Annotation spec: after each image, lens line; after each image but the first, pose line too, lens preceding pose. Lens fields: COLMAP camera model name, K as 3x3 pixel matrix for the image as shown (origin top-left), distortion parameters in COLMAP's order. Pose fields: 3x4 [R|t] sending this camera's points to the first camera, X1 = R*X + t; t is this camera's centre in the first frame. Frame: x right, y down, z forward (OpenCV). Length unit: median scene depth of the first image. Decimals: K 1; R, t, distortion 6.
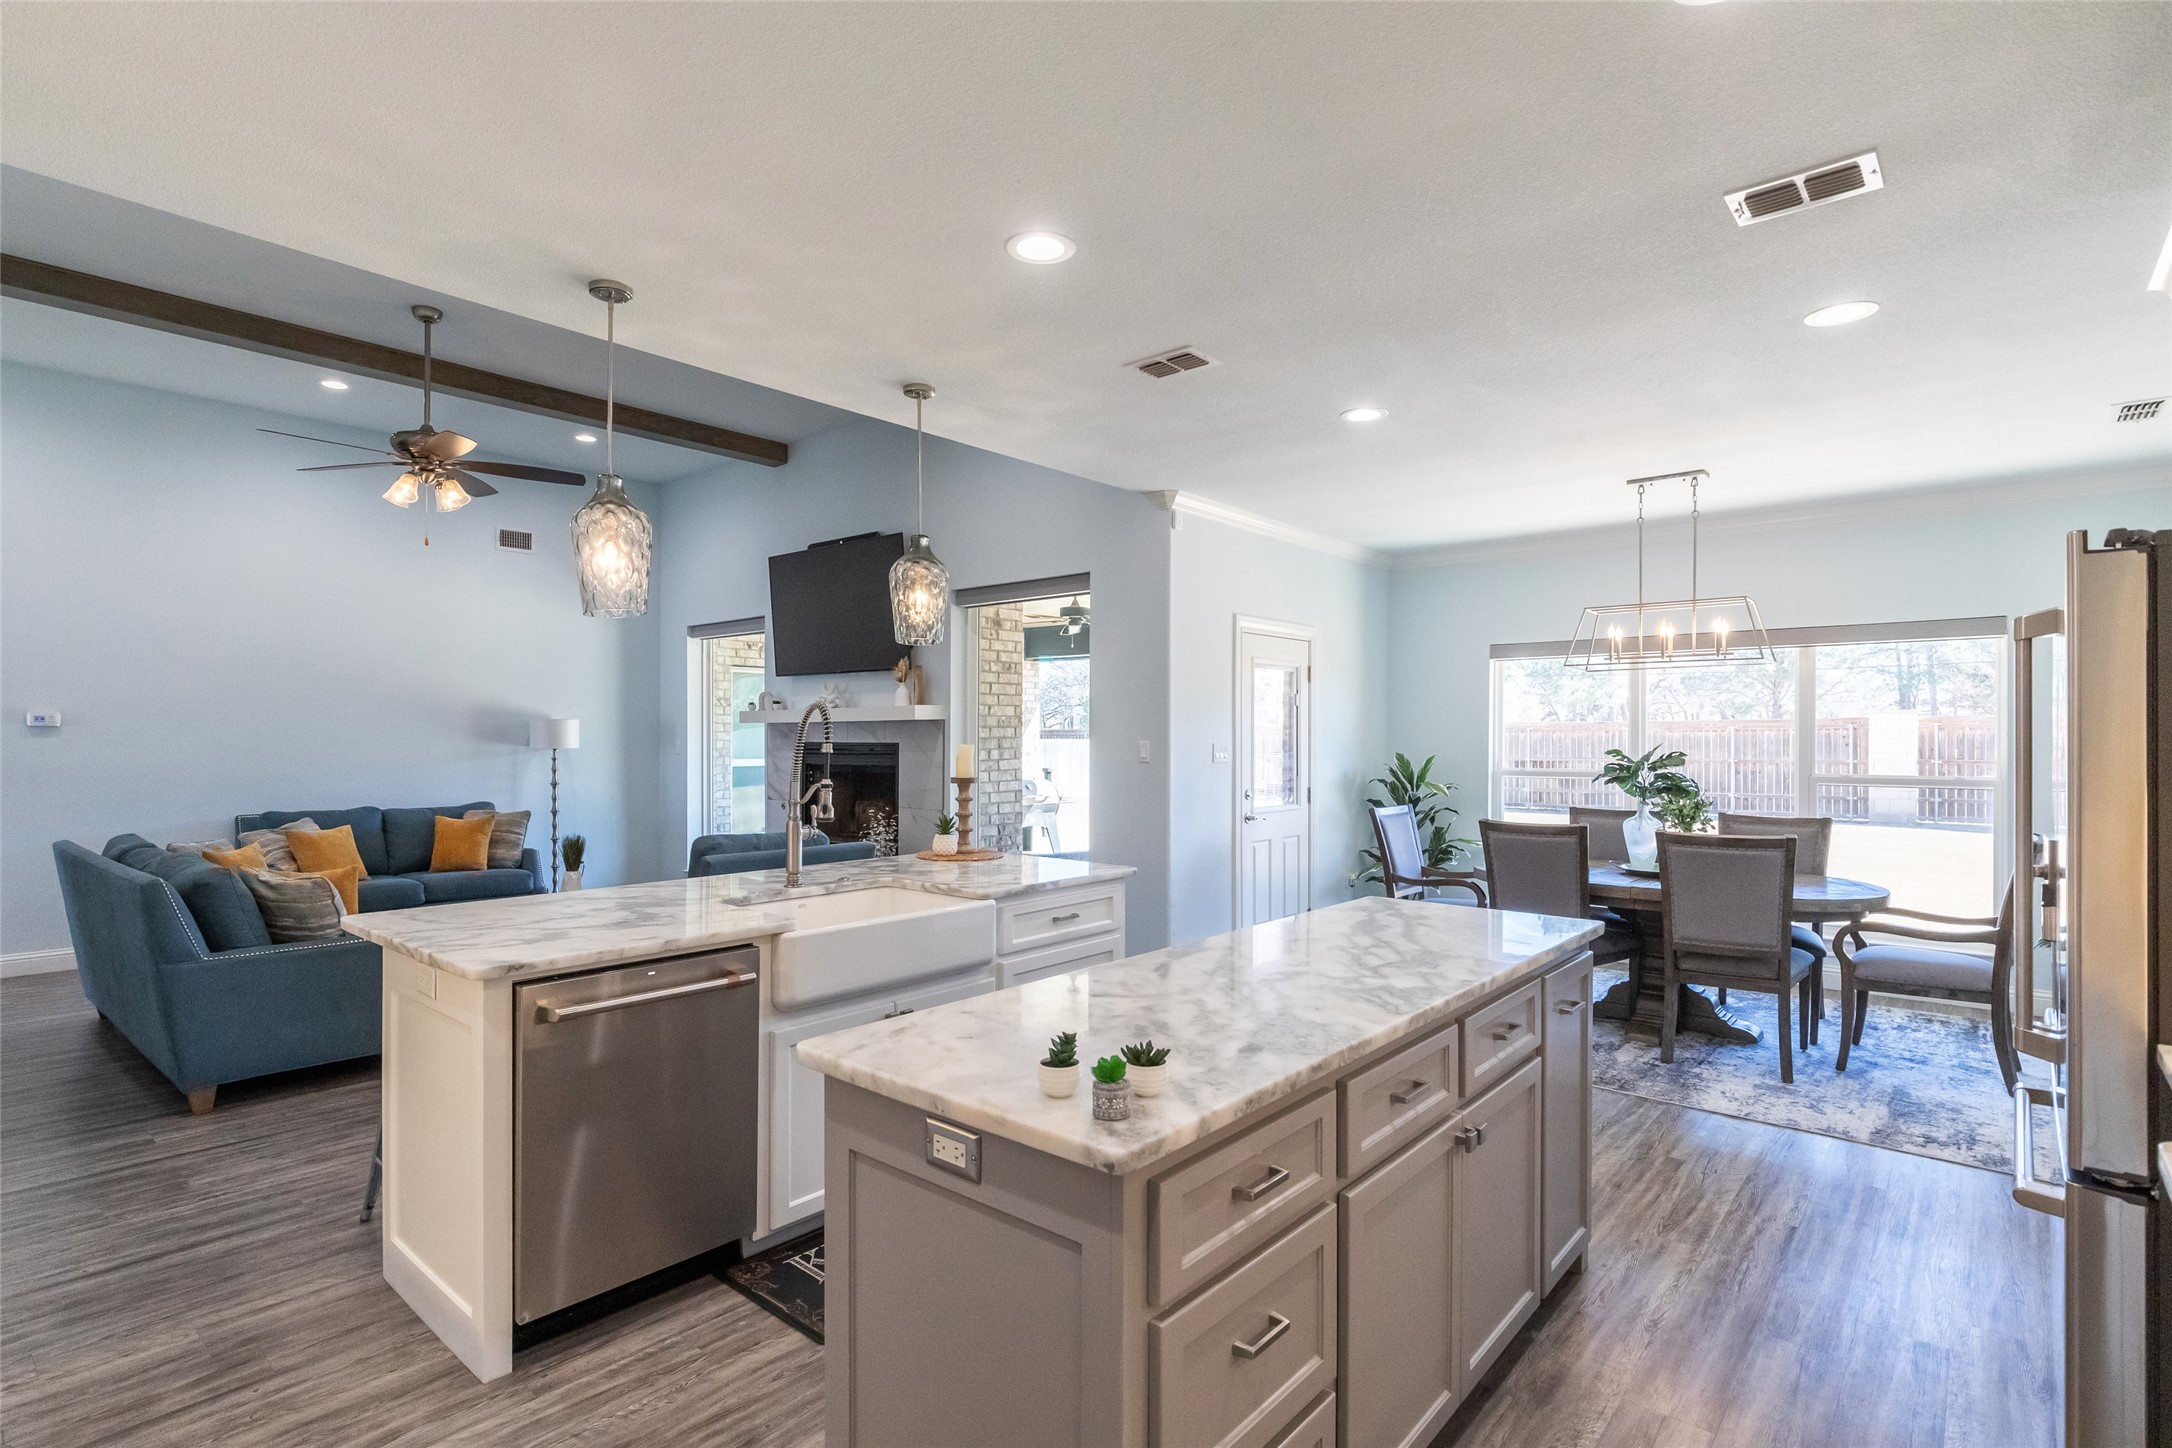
lens RADIAL K [[1042.8, 0, 1091.2], [0, 1042.8, 732.5], [0, 0, 1]] dist [0.004915, 0.000231]
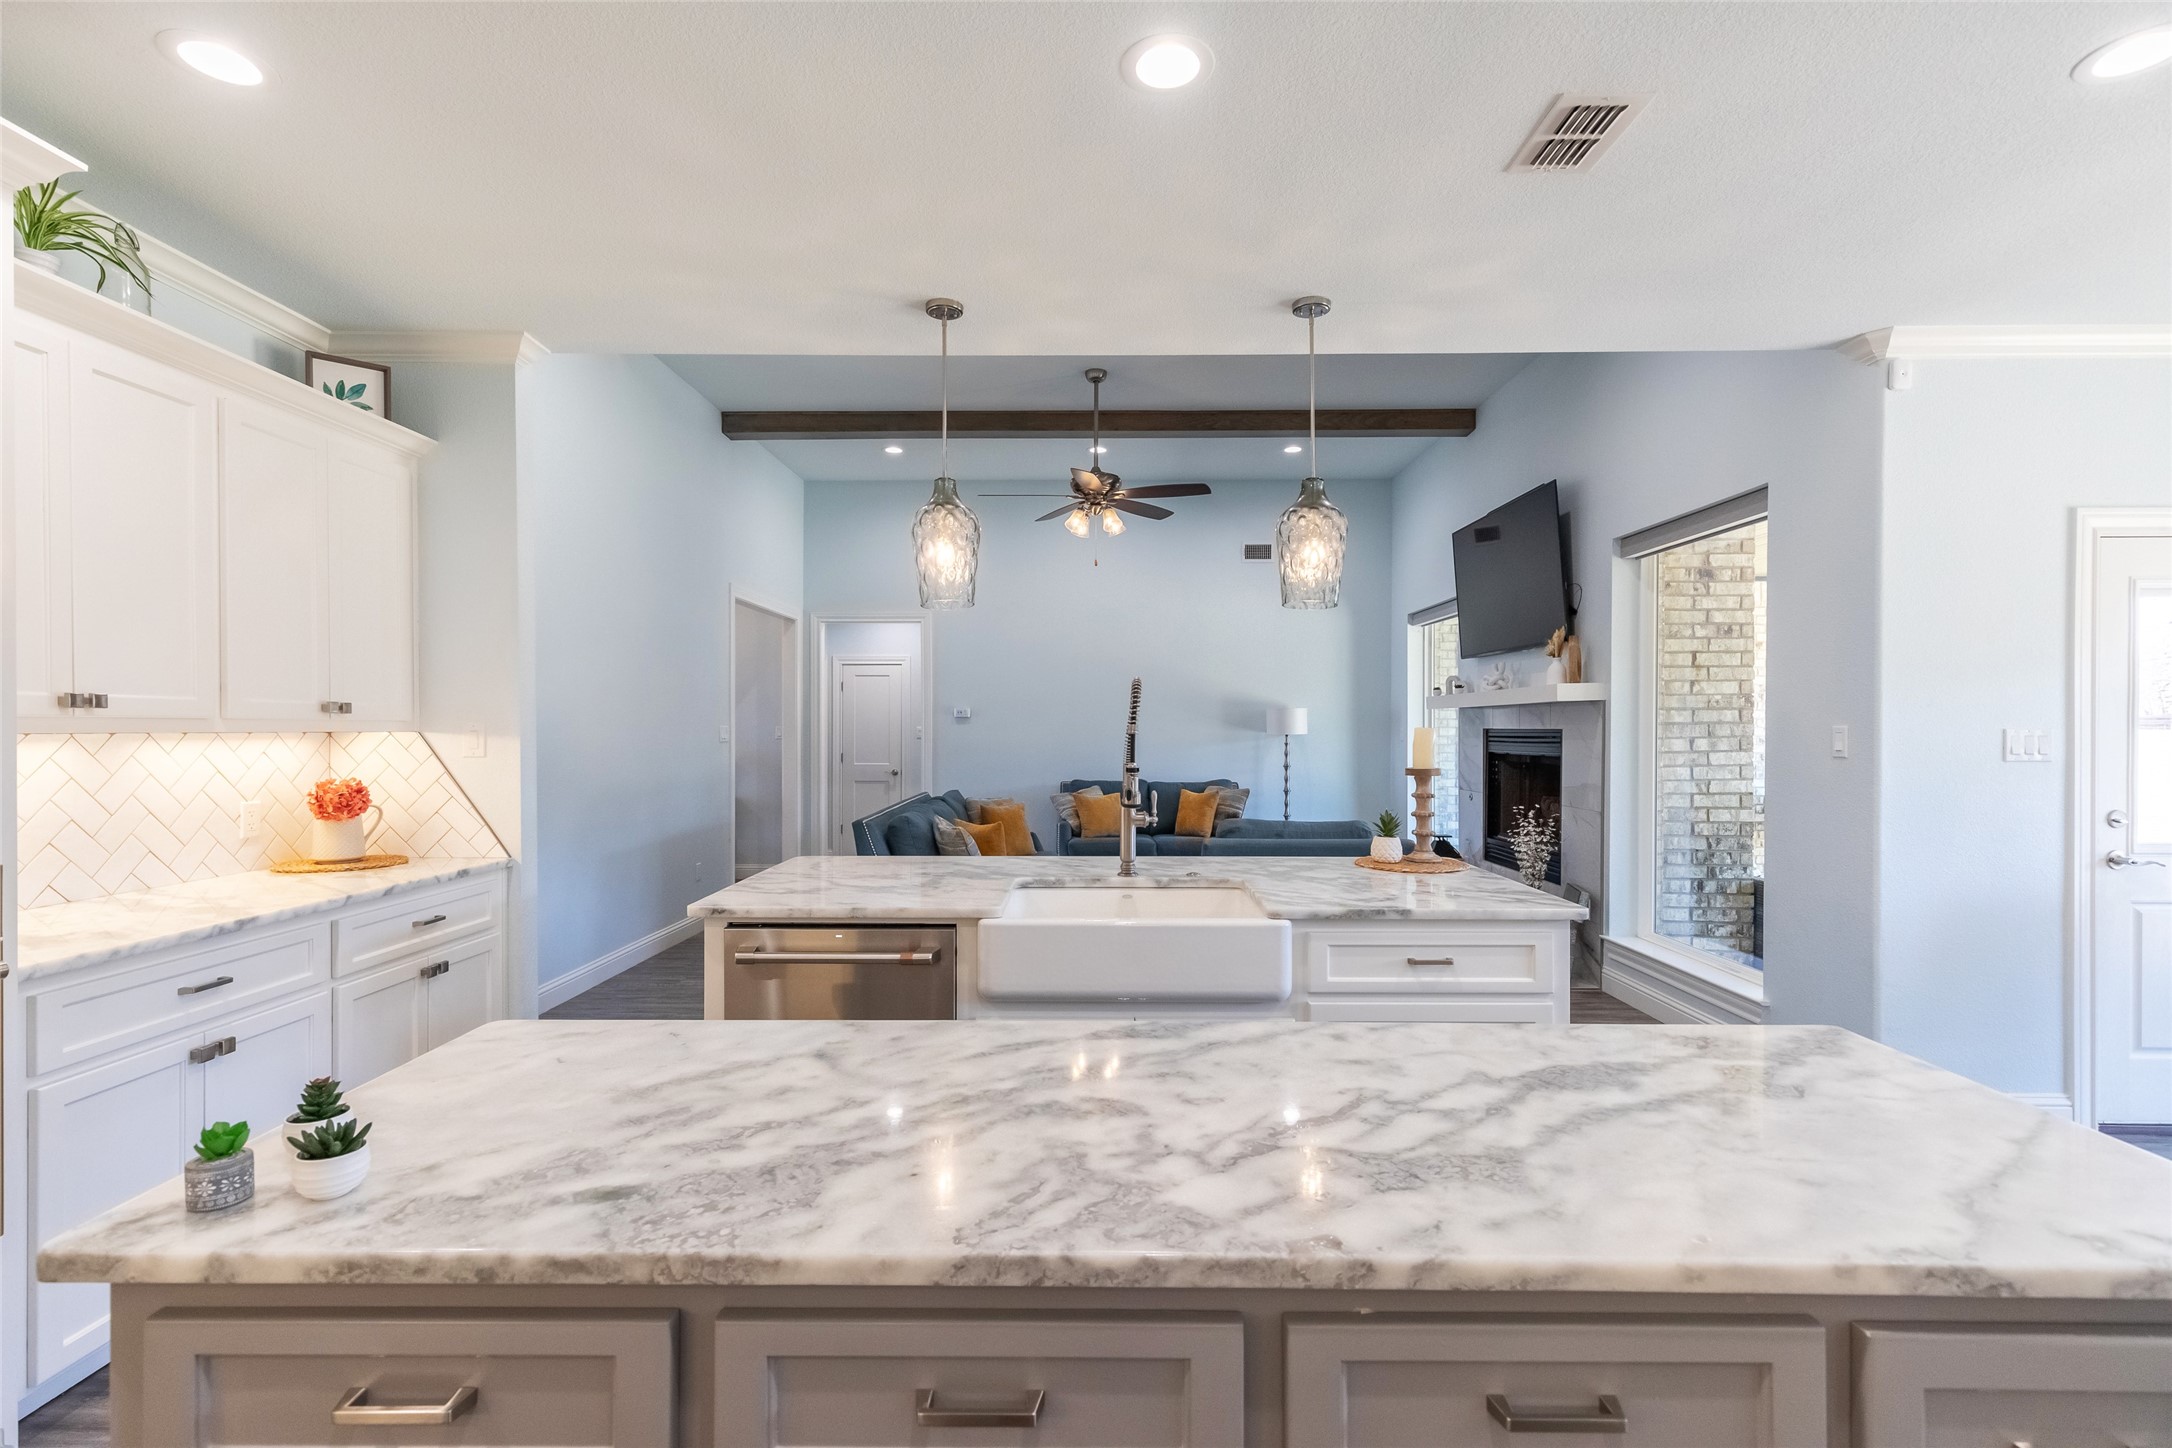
lens RADIAL K [[981.5, 0, 1081.7], [0, 981.5, 734.9], [0, 0, 1]] dist [0.009351, 0.000181]
pose [[0.644489, 0.005784, -0.764592, 0.183411], [0.003341, 0.999941, 0.010381, 0.005107], [0.764606, -0.009245, 0.644431, 0.194812]]
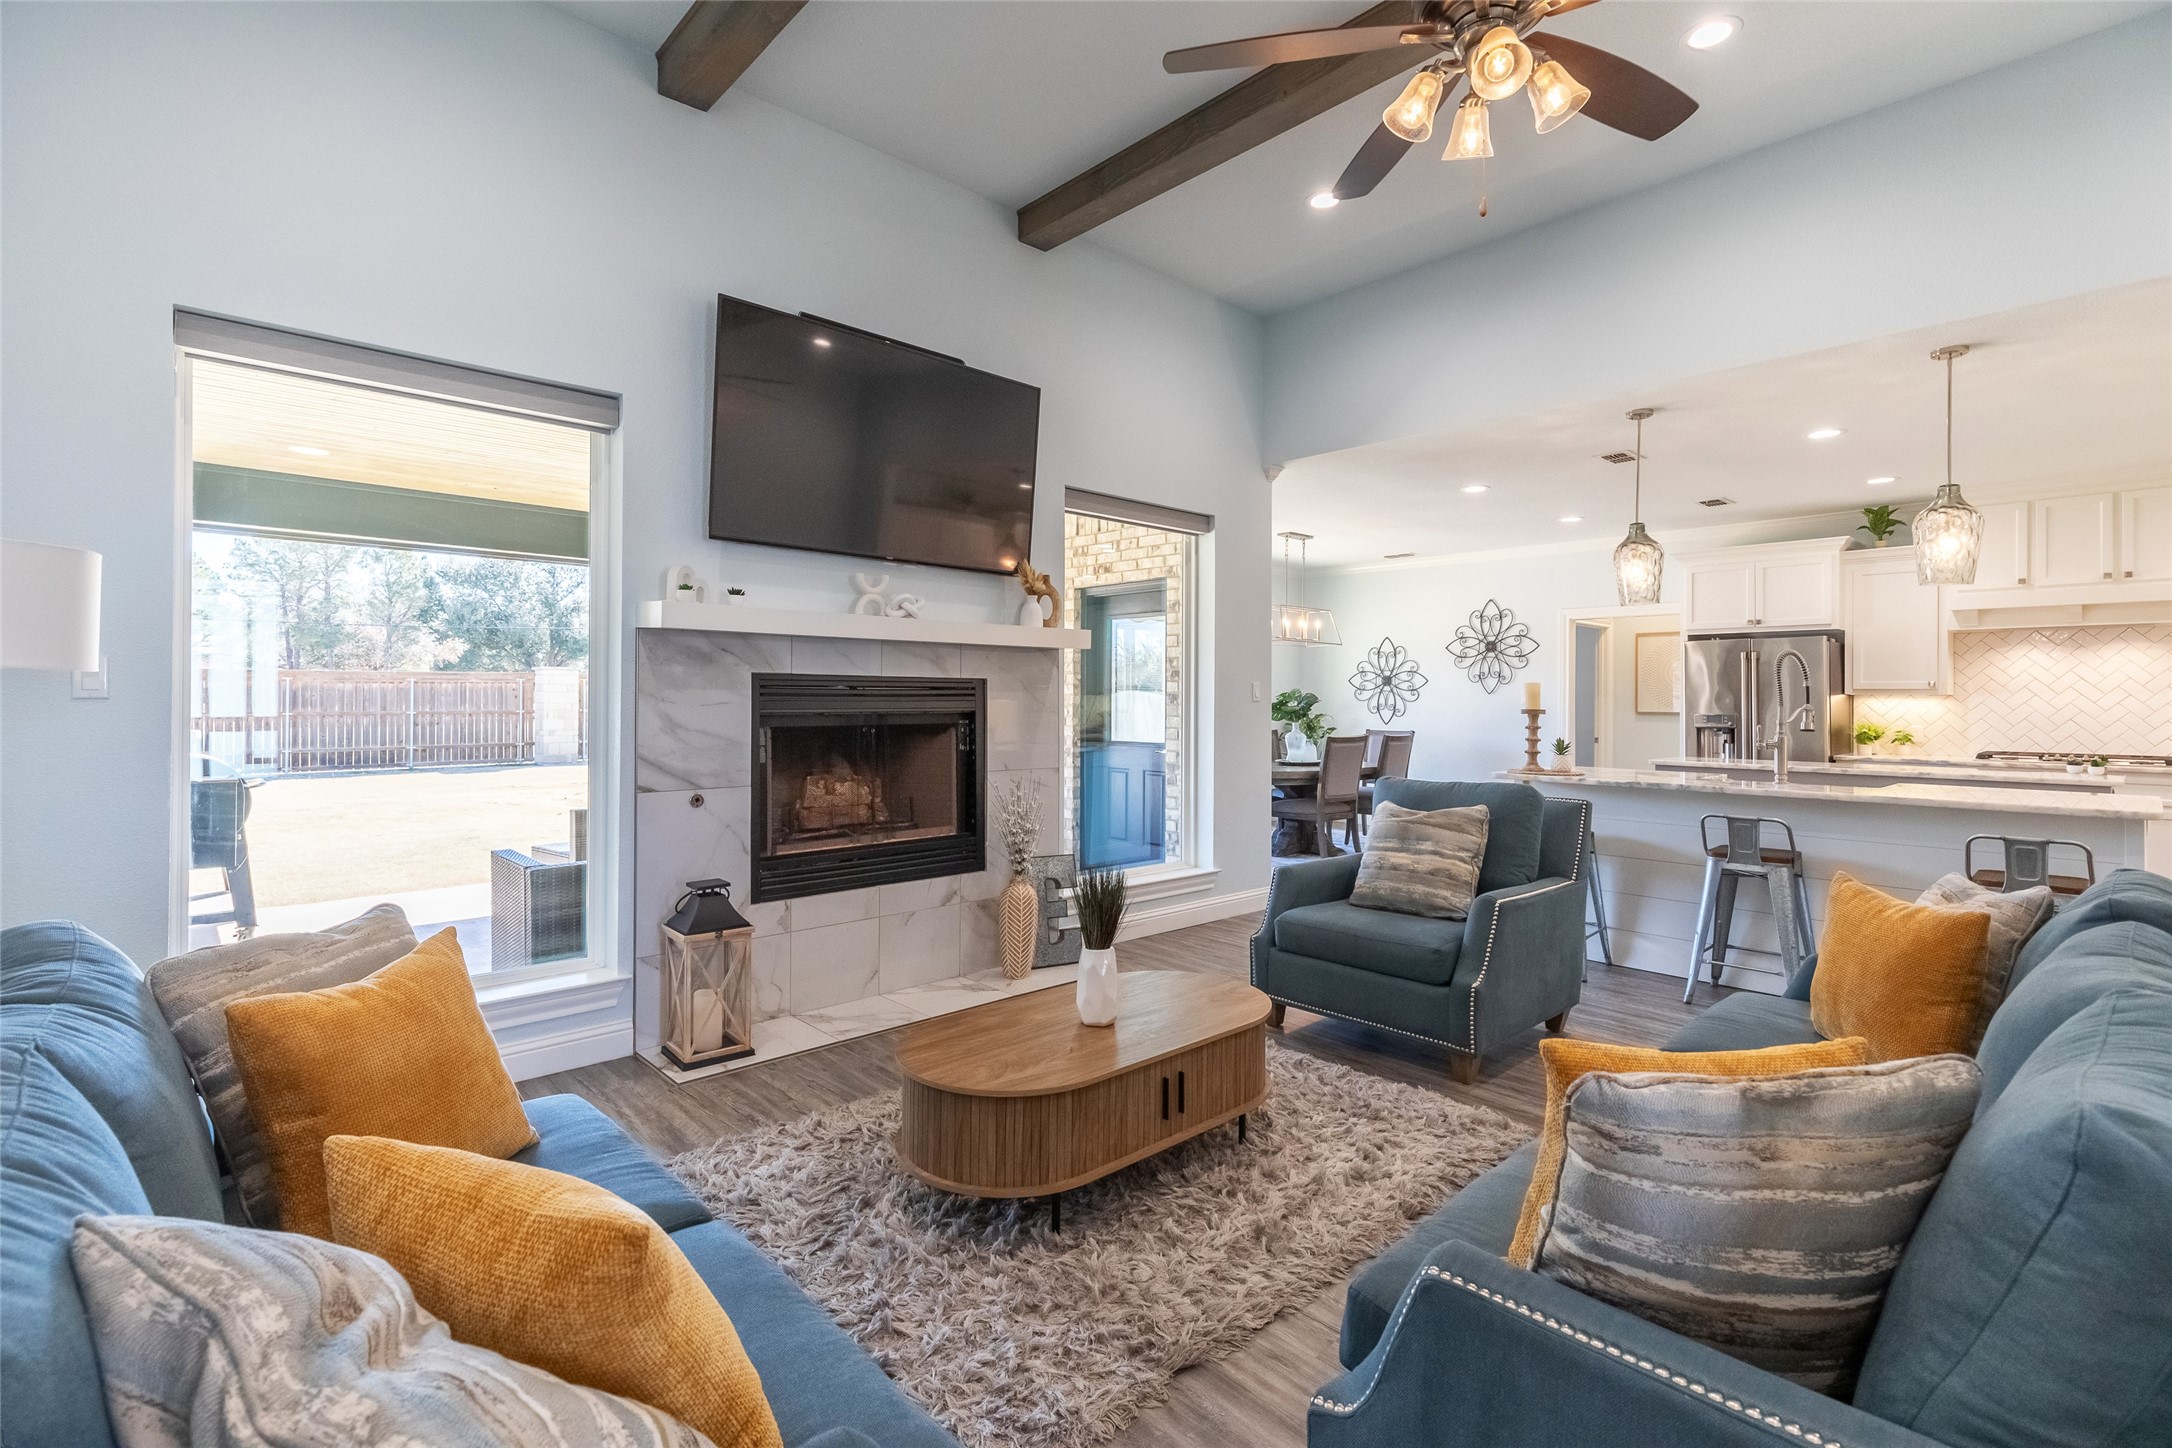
lens RADIAL K [[981.5, 0, 1072.3], [0, 981.5, 692.8], [0, 0, 1]] dist [0.009351, 0.000181]
pose [[0.127017, 0.006383, 0.991880, -0.865575], [-0.009669, 0.999940, -0.005197, 0.023678], [-0.991853, -0.008931, 0.127071, 0.899658]]
